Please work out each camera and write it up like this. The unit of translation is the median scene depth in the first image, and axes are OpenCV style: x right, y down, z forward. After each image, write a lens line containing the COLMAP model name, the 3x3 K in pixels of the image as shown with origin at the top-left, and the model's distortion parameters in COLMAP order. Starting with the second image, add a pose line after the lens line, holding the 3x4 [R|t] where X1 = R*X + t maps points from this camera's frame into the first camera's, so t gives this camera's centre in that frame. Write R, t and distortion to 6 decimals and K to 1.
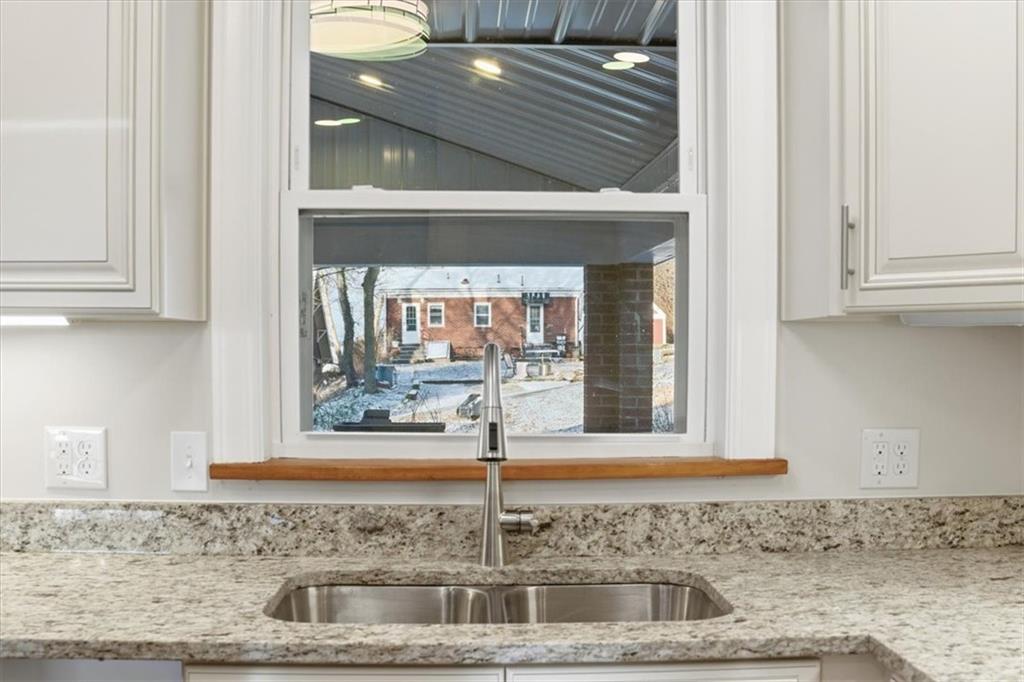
lens RADIAL K [[1113.4, 0, 512.0], [0, 1113.4, 341.0], [0, 0, 1]] dist [-0.164426, -0.001843]
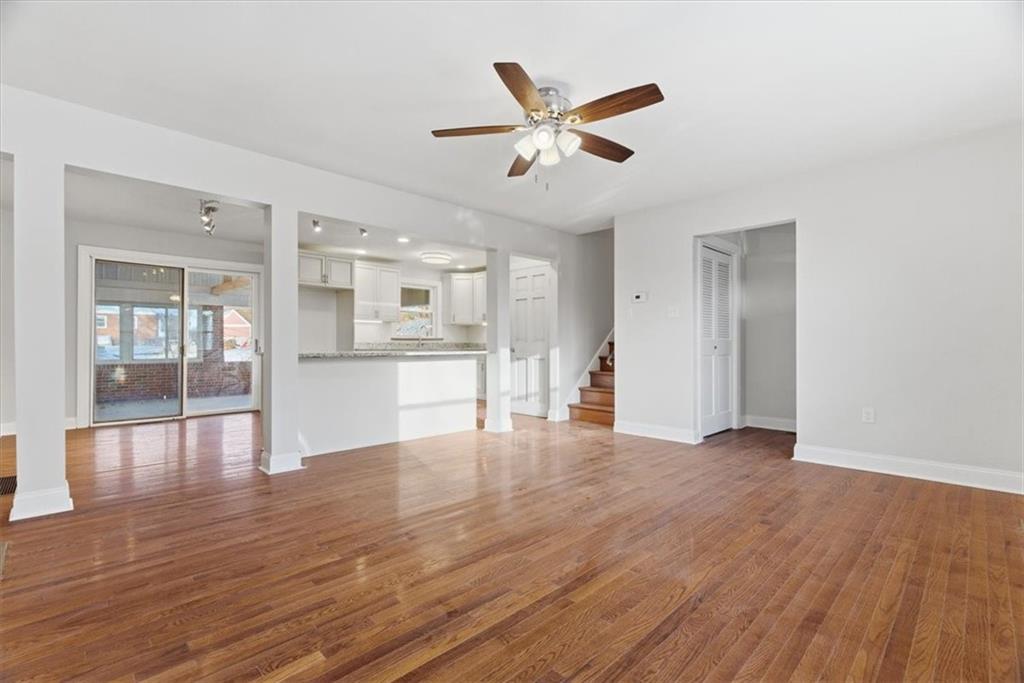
lens RADIAL K [[463.9, 0, 507.2], [0, 463.9, 348.6], [0, 0, 1]] dist [-0.002348, -0.000114]
pose [[0.738580, -0.003530, 0.674156, -2.168371], [-0.008585, 0.999856, 0.014641, 0.133827], [-0.674111, -0.016601, 0.738443, -2.511444]]
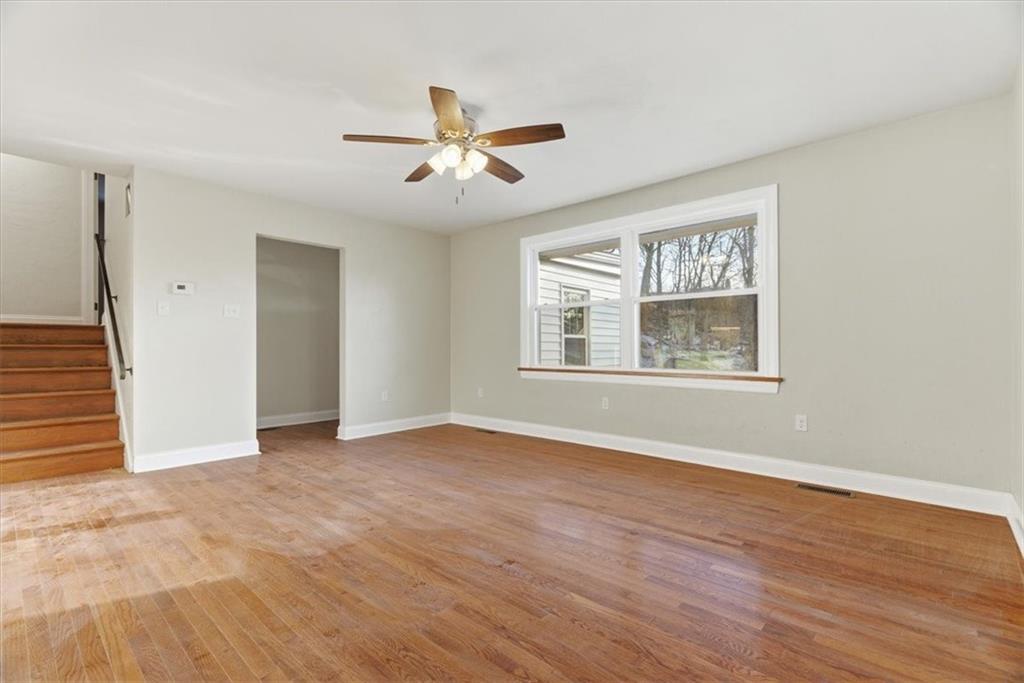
lens RADIAL K [[463.9, 0, 507.2], [0, 463.9, 348.6], [0, 0, 1]] dist [-0.002348, -0.000114]
pose [[-0.715049, 0.002535, 0.699070, -2.286561], [-0.004283, 0.999959, -0.008006, 0.150501], [-0.699061, -0.008718, -0.715009, -0.828066]]
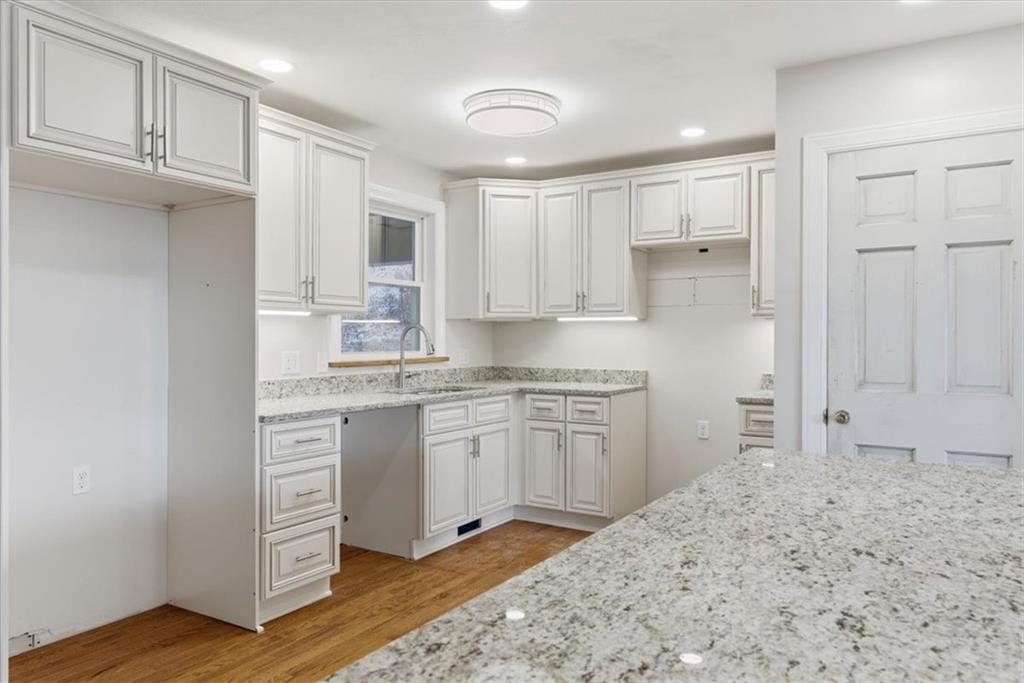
lens RADIAL K [[710.5, 0, 512.0], [0, 710.5, 341.5], [0, 0, 1]] dist [-0.001427, 0.002396]
pose [[0.553171, -0.004443, 0.833056, -1.611471], [-0.008402, 0.999905, 0.010912, 0.028163], [-0.833026, -0.013035, 0.553081, -0.486674]]
